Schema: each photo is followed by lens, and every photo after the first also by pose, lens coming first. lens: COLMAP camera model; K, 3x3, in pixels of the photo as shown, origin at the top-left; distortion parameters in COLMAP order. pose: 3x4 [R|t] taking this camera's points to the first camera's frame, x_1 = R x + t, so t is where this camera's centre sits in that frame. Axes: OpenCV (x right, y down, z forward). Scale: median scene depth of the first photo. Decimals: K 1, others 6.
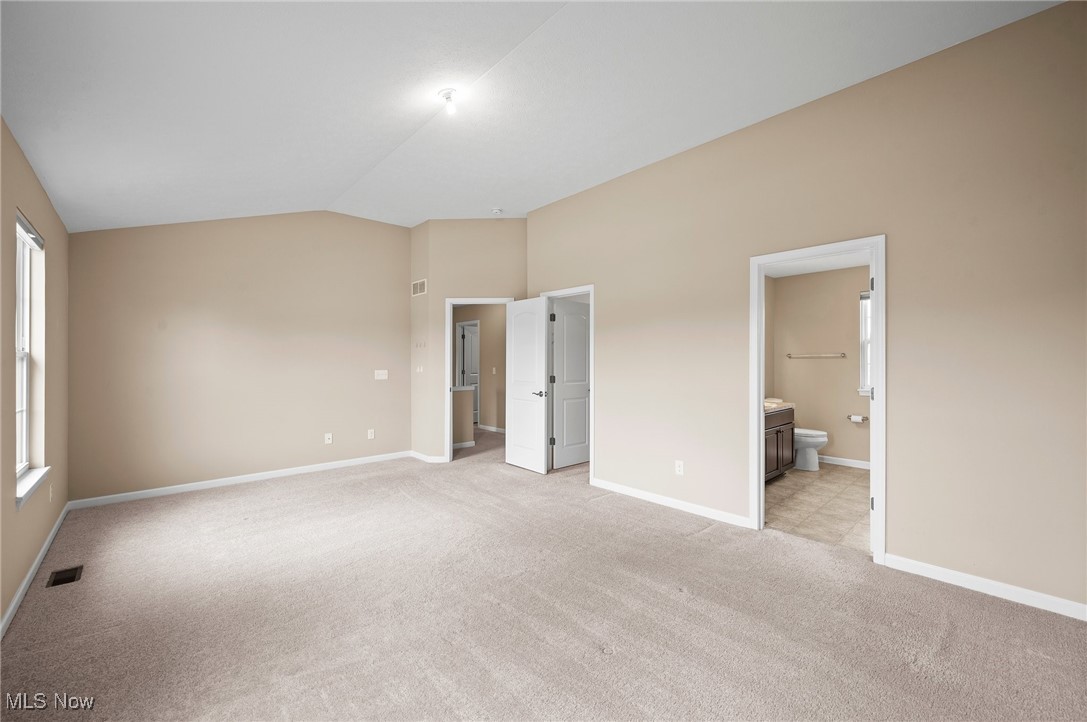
lens RADIAL K [[431.3, 0, 543.5], [0, 431.3, 361.0], [0, 0, 1]] dist [0.000510, -0.000026]
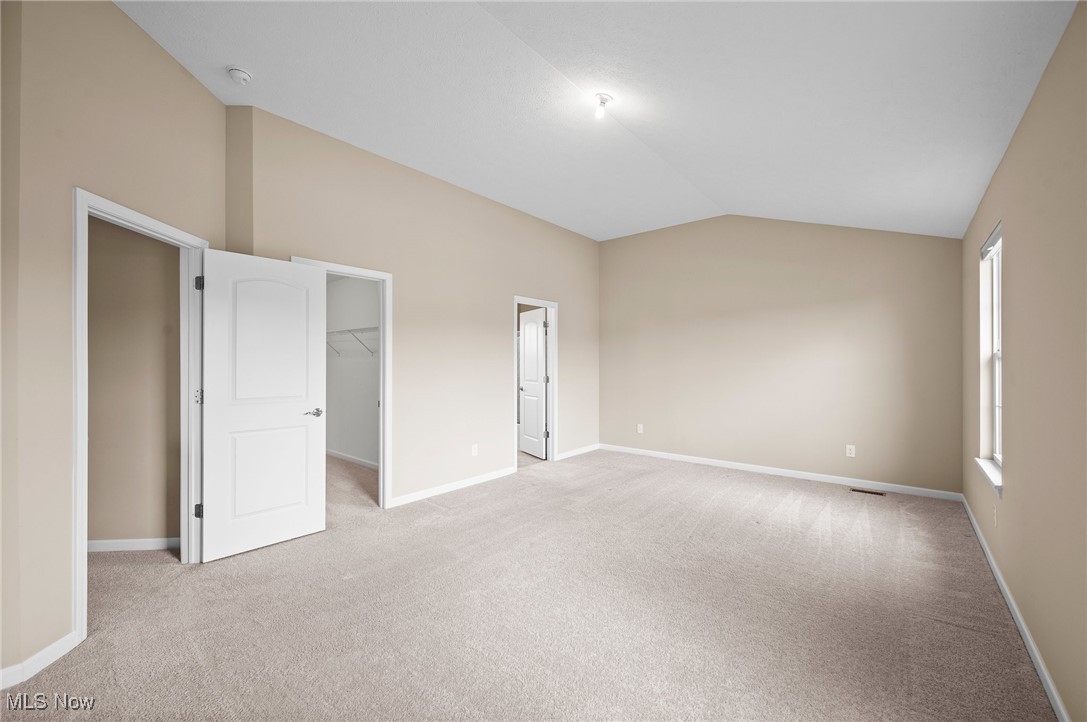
lens RADIAL K [[431.3, 0, 543.5], [0, 431.3, 361.0], [0, 0, 1]] dist [0.000510, -0.000026]
pose [[-0.126457, 0.001120, 0.991972, -0.791595], [0.000260, 0.999999, -0.001096, -0.002067], [-0.991972, 0.000120, -0.126457, 0.827603]]
